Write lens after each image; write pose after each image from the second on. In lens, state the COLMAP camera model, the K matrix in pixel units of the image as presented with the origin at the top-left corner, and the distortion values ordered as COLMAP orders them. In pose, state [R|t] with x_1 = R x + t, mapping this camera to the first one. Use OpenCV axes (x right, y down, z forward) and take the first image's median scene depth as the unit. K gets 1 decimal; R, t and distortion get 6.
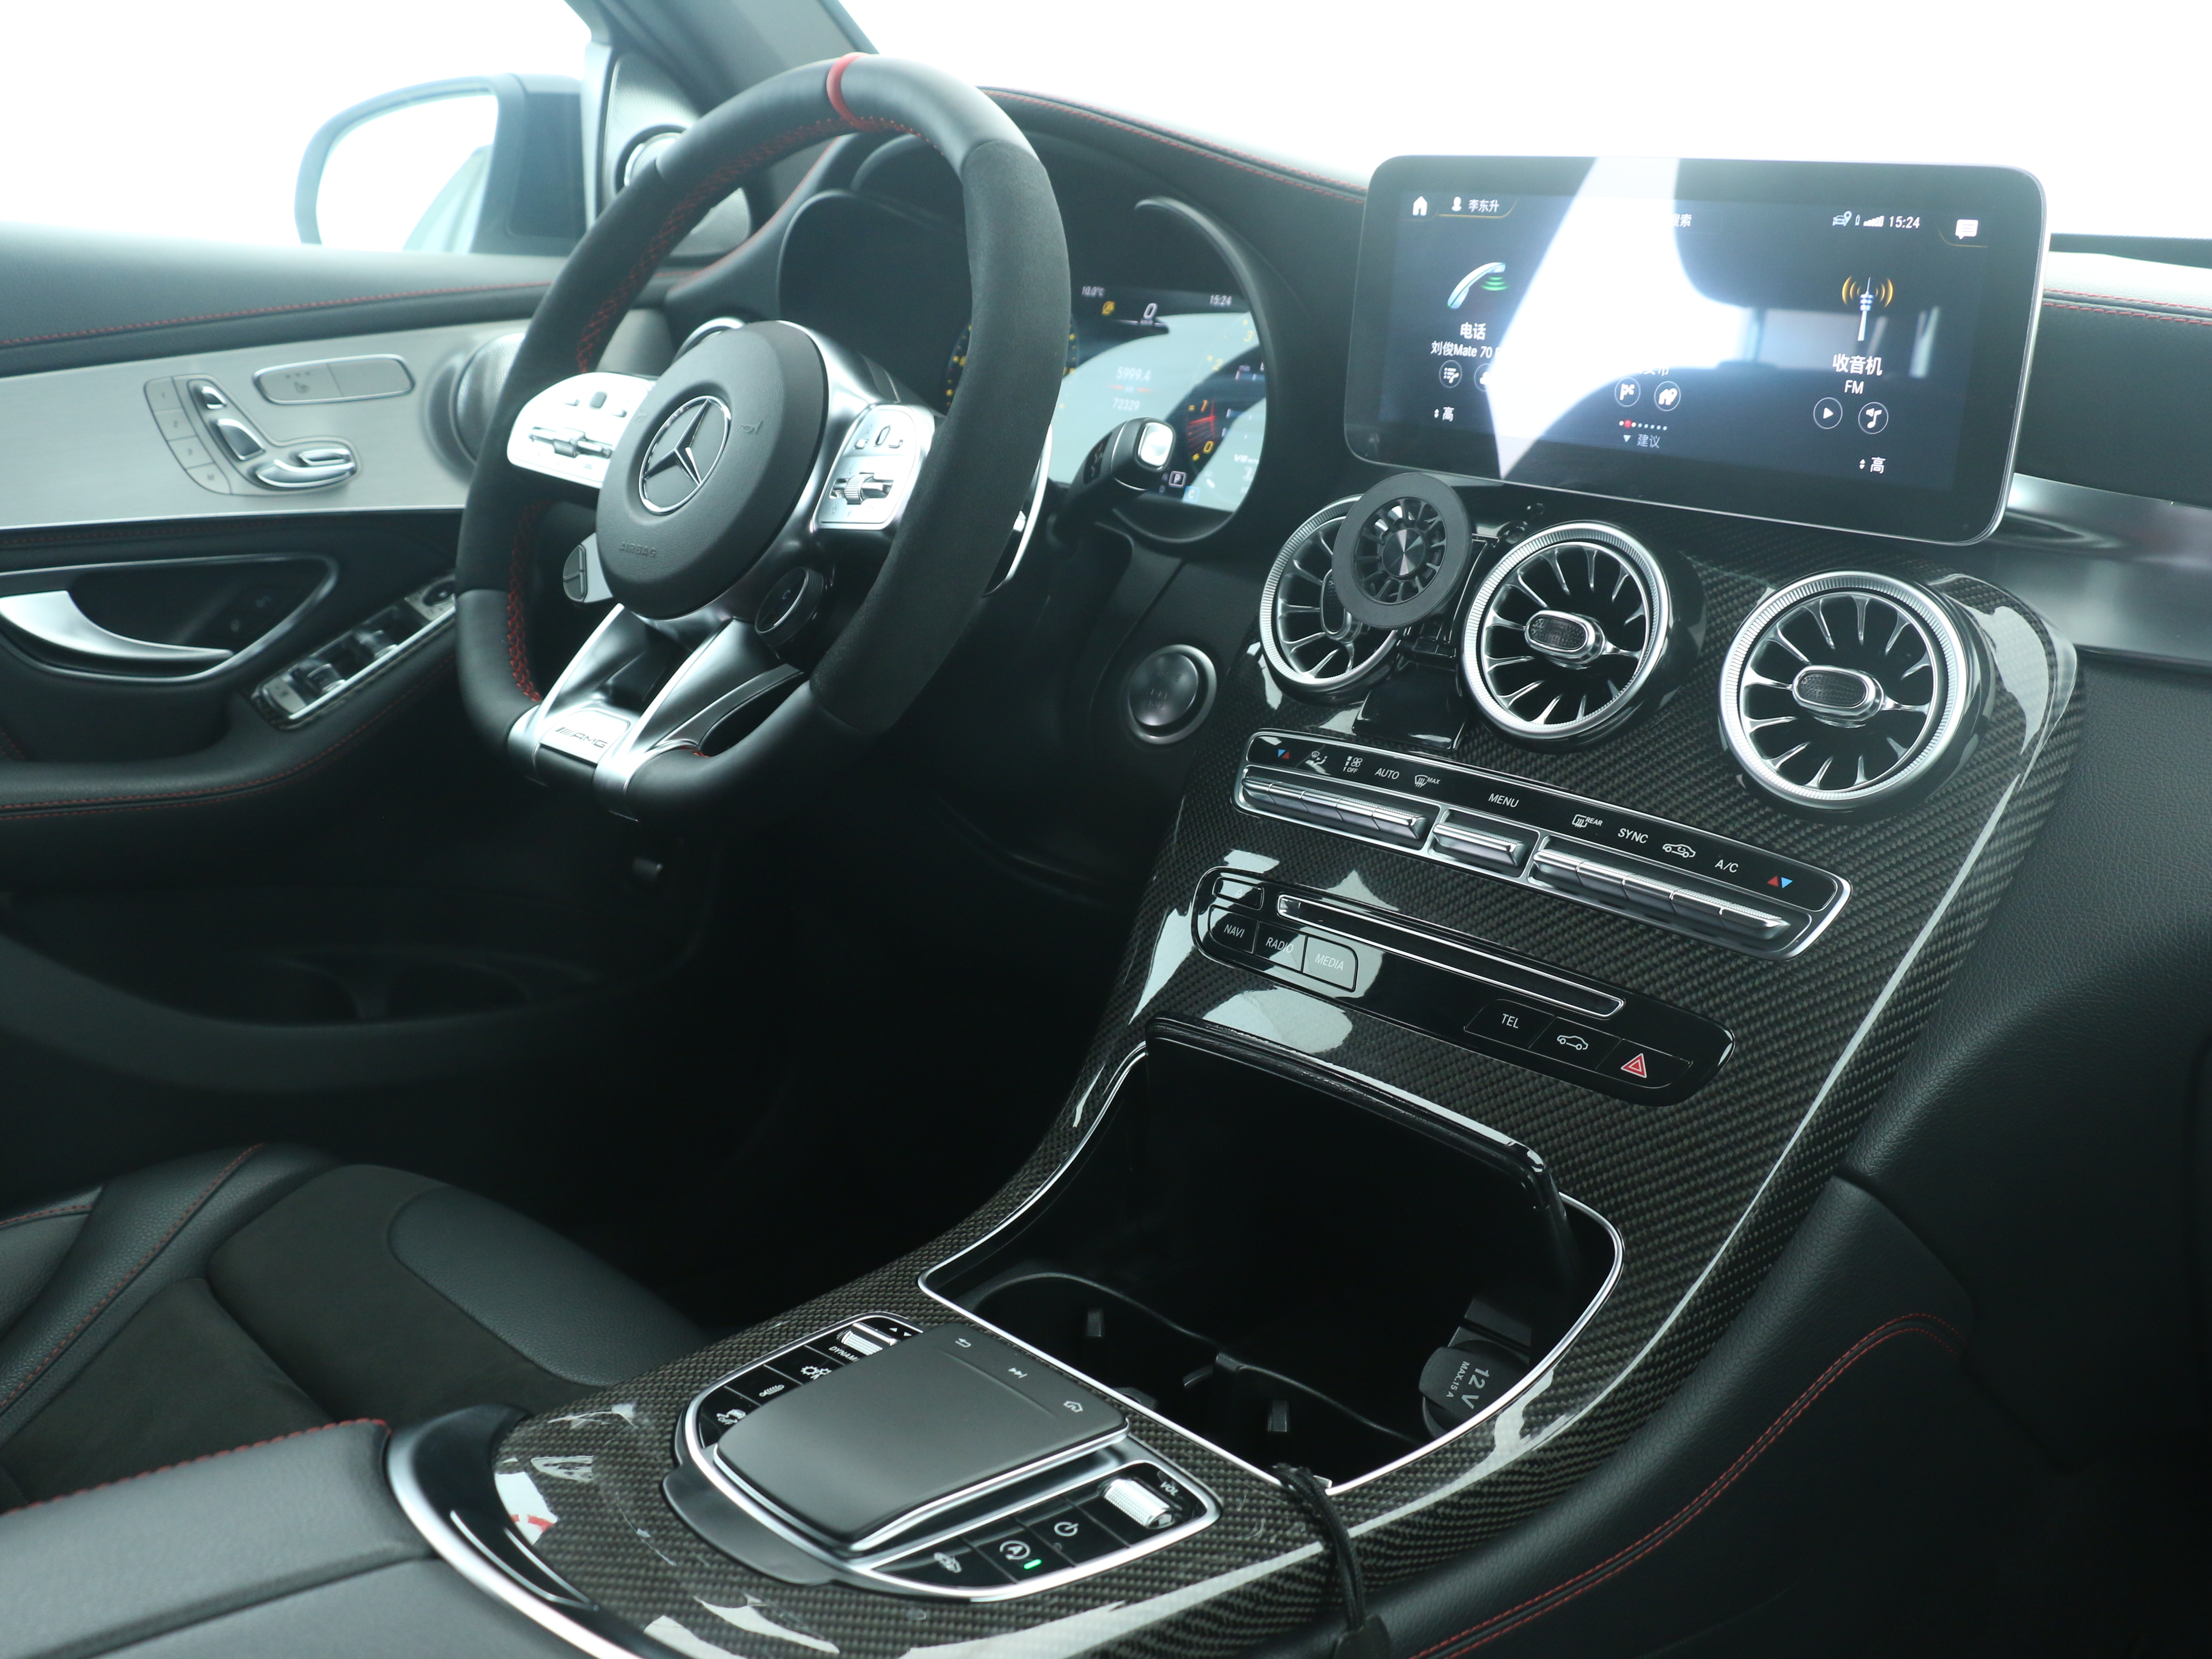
lens RADIAL K [[2085.1, 0, 1103.8], [0, 2085.1, 820.0], [0, 0, 1]] dist [-0.172464, 0.153051]
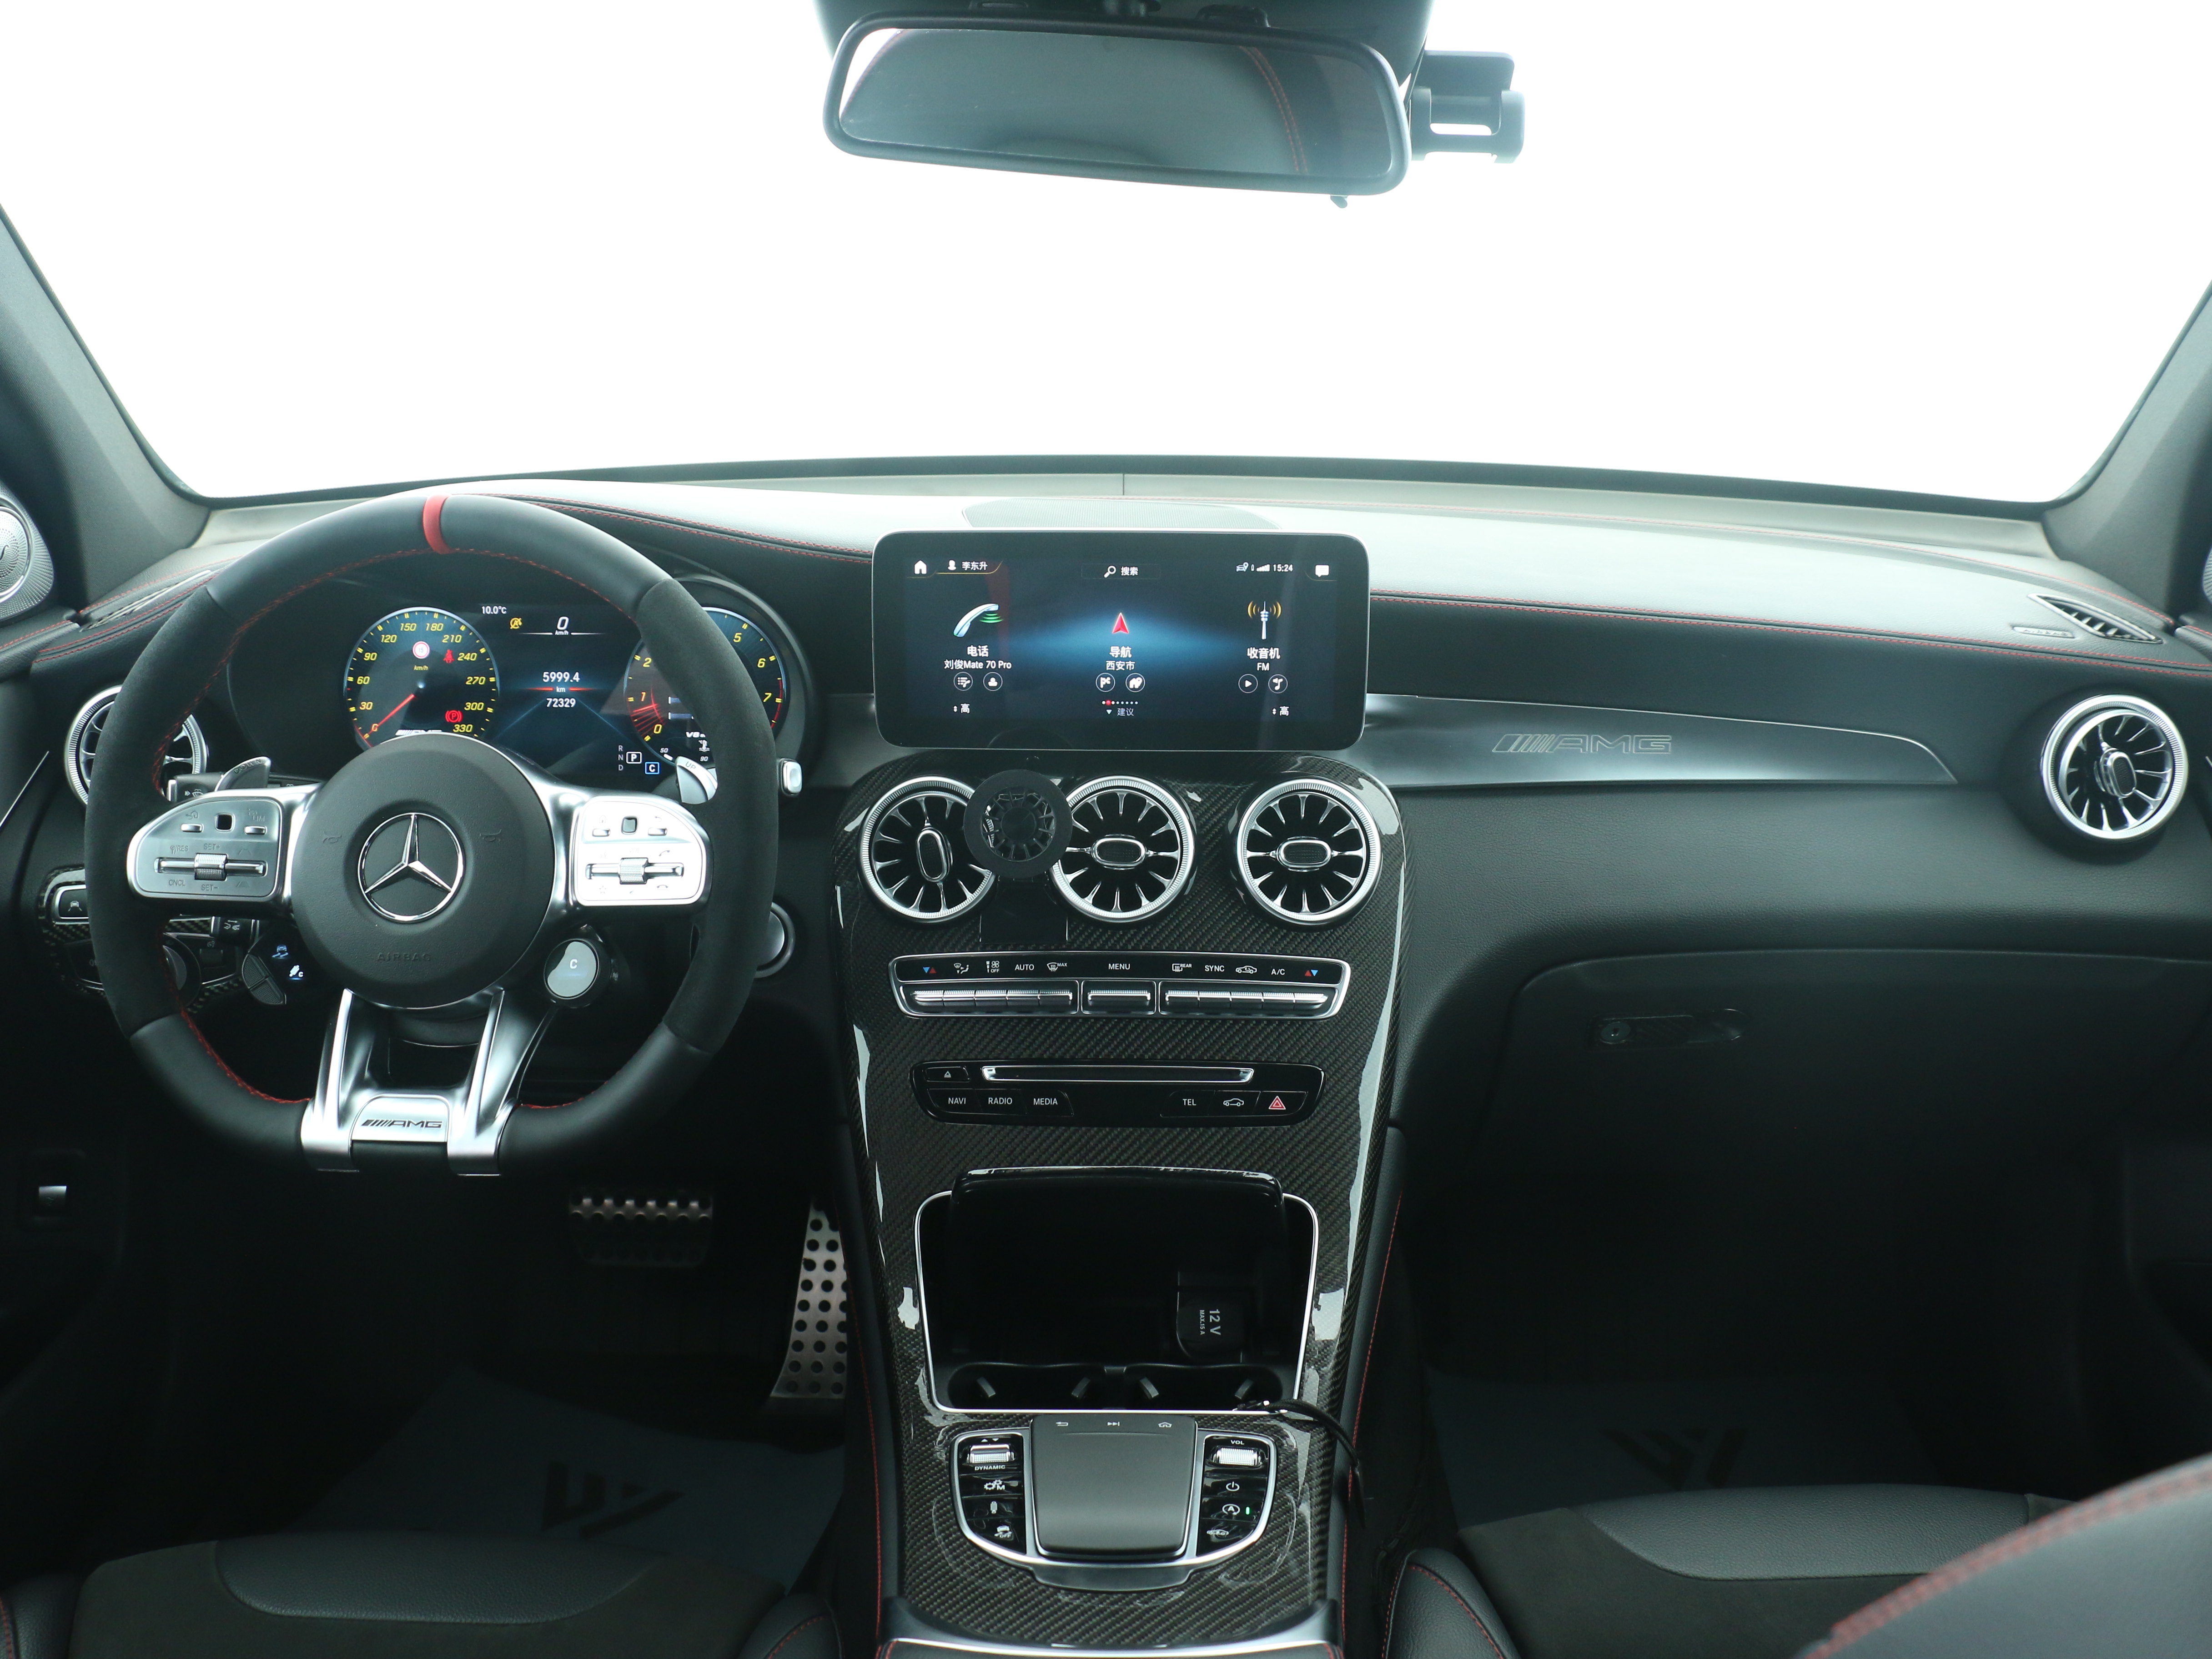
lens RADIAL K [[2009.5, 0, 1106.0], [0, 2009.5, 829.5], [0, 0, 1]] dist [-0.171728, 0.126282]
pose [[0.719463, -0.256281, 0.645517, -0.780311], [0.211083, 0.966150, 0.148314, -0.343386], [-0.661677, 0.029552, 0.749207, -0.124220]]
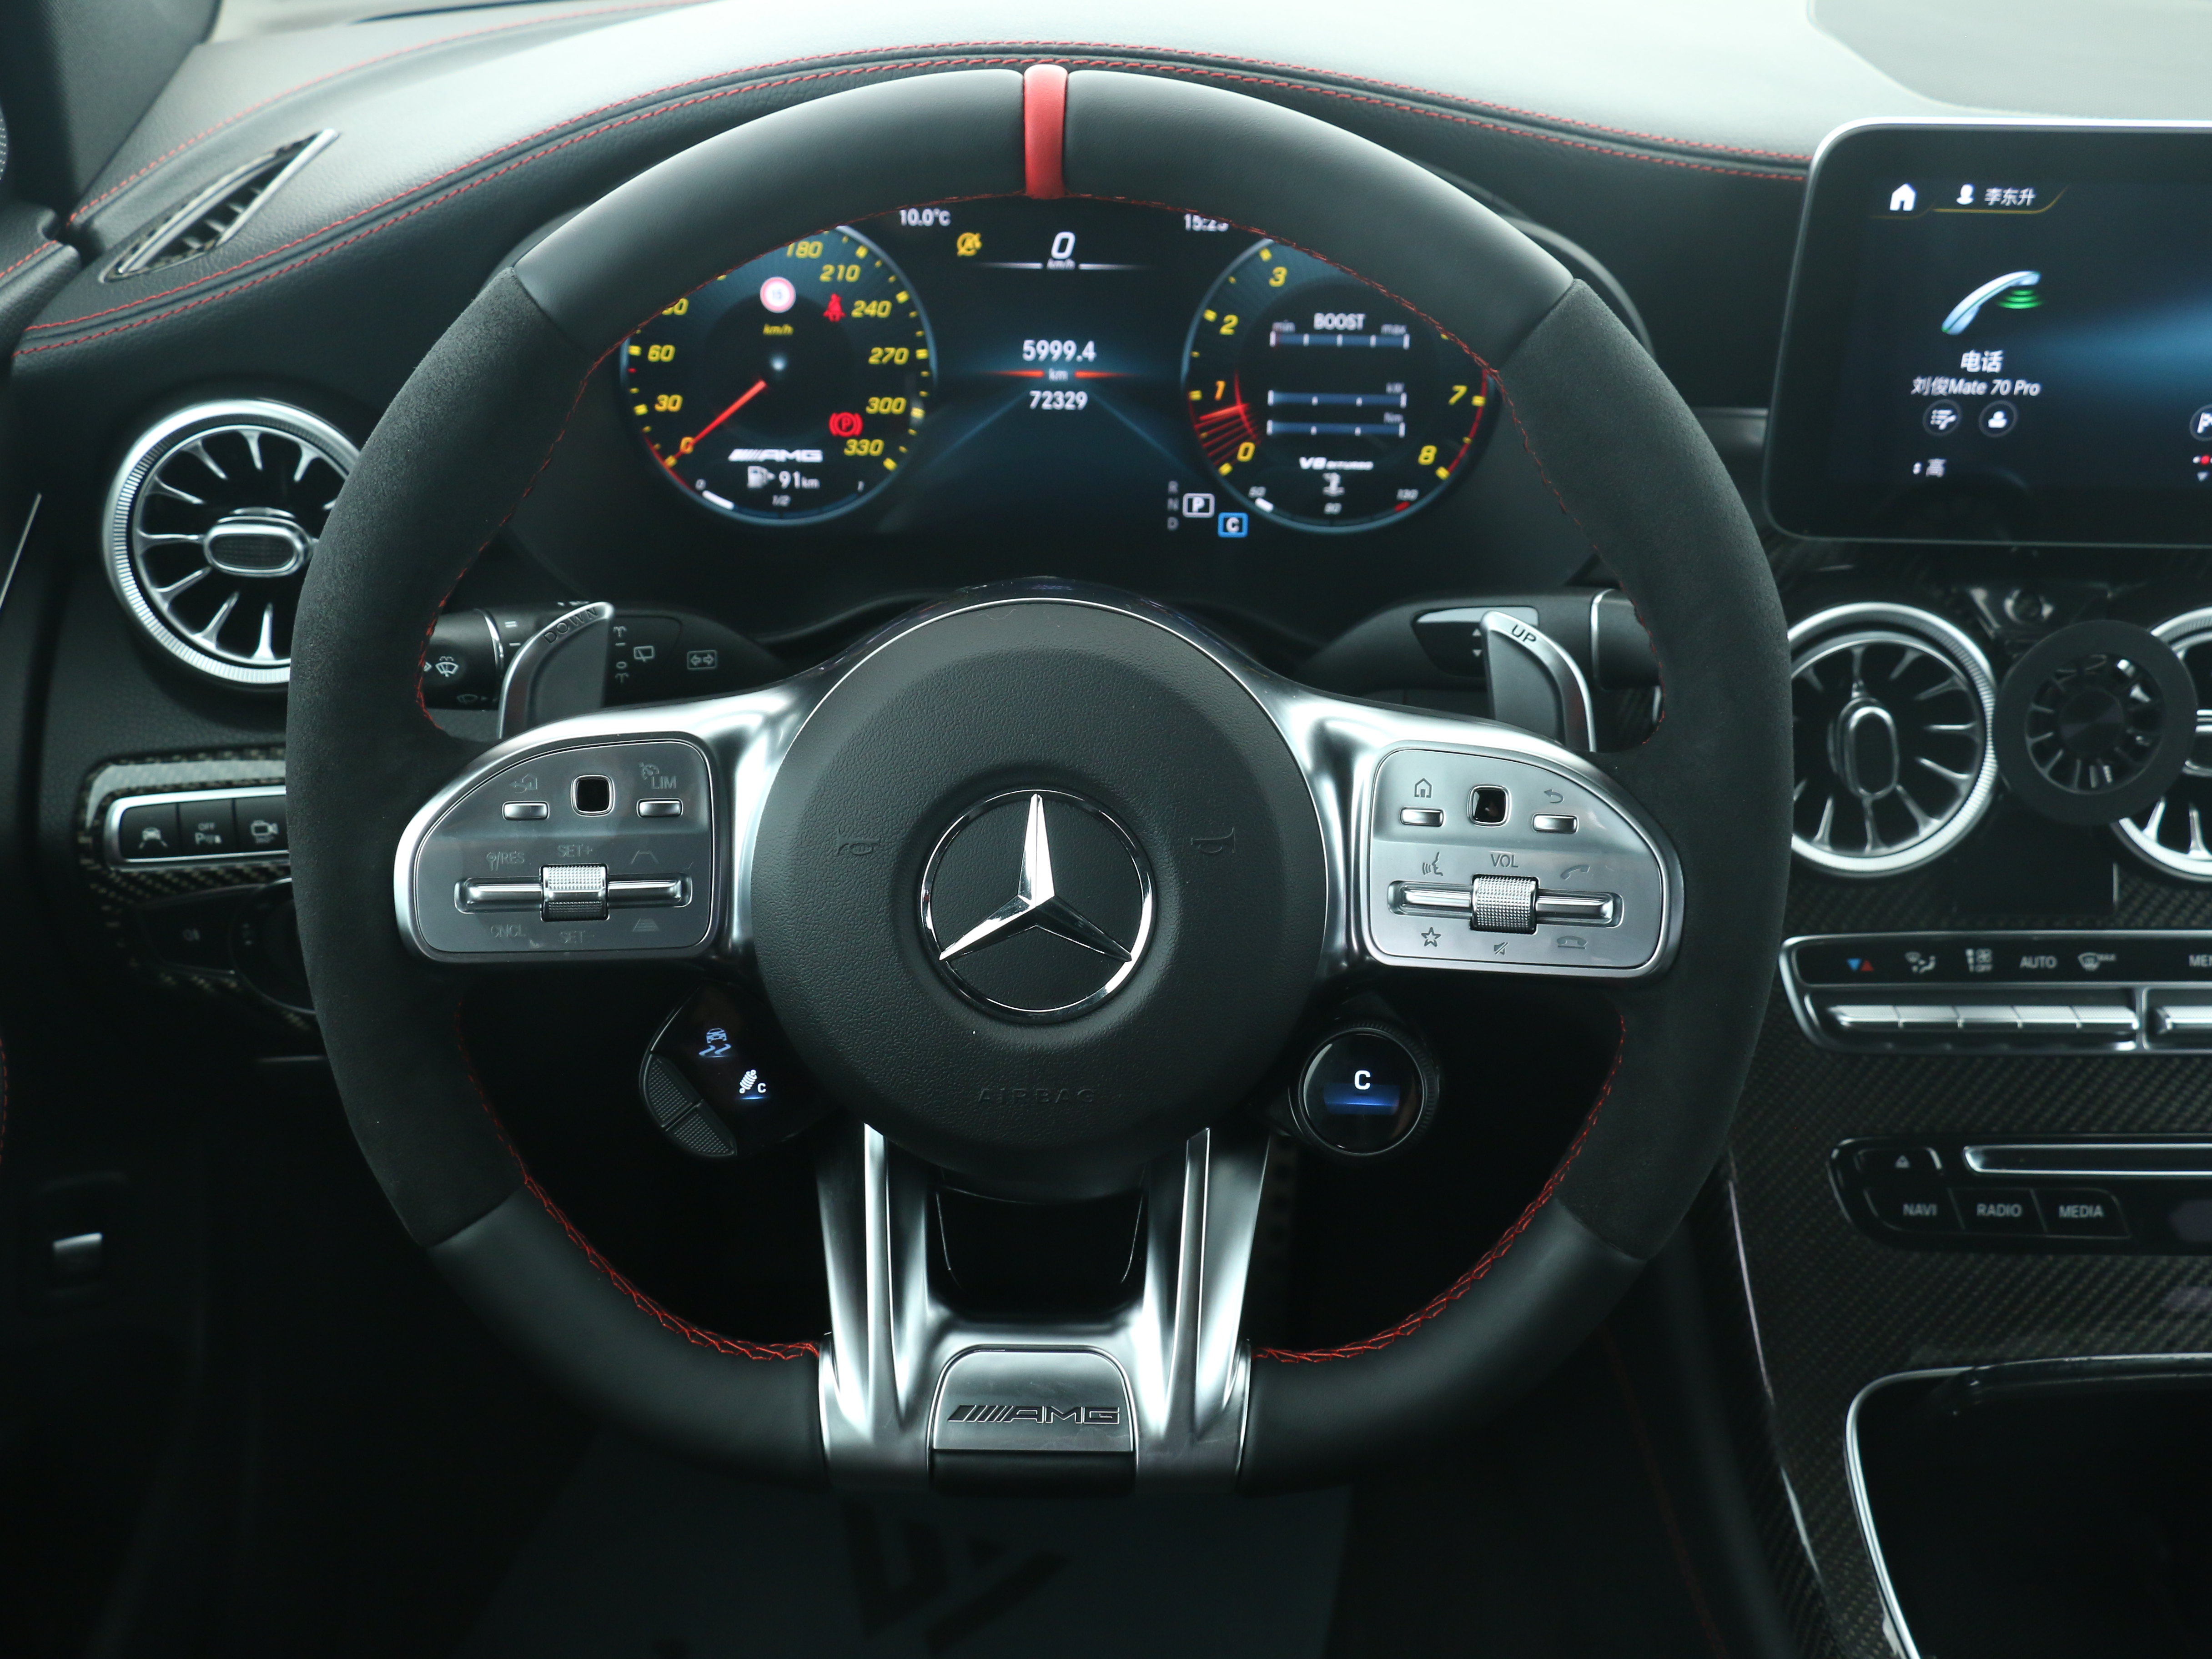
lens RADIAL K [[2474.9, 0, 1119.0], [0, 2474.9, 829.3], [0, 0, 1]] dist [-0.129376, 0.262710]
pose [[0.692120, -0.417342, 0.588893, -0.700760], [0.197385, 0.894226, 0.401744, -0.562560], [-0.694268, -0.161816, 0.701290, 0.639164]]
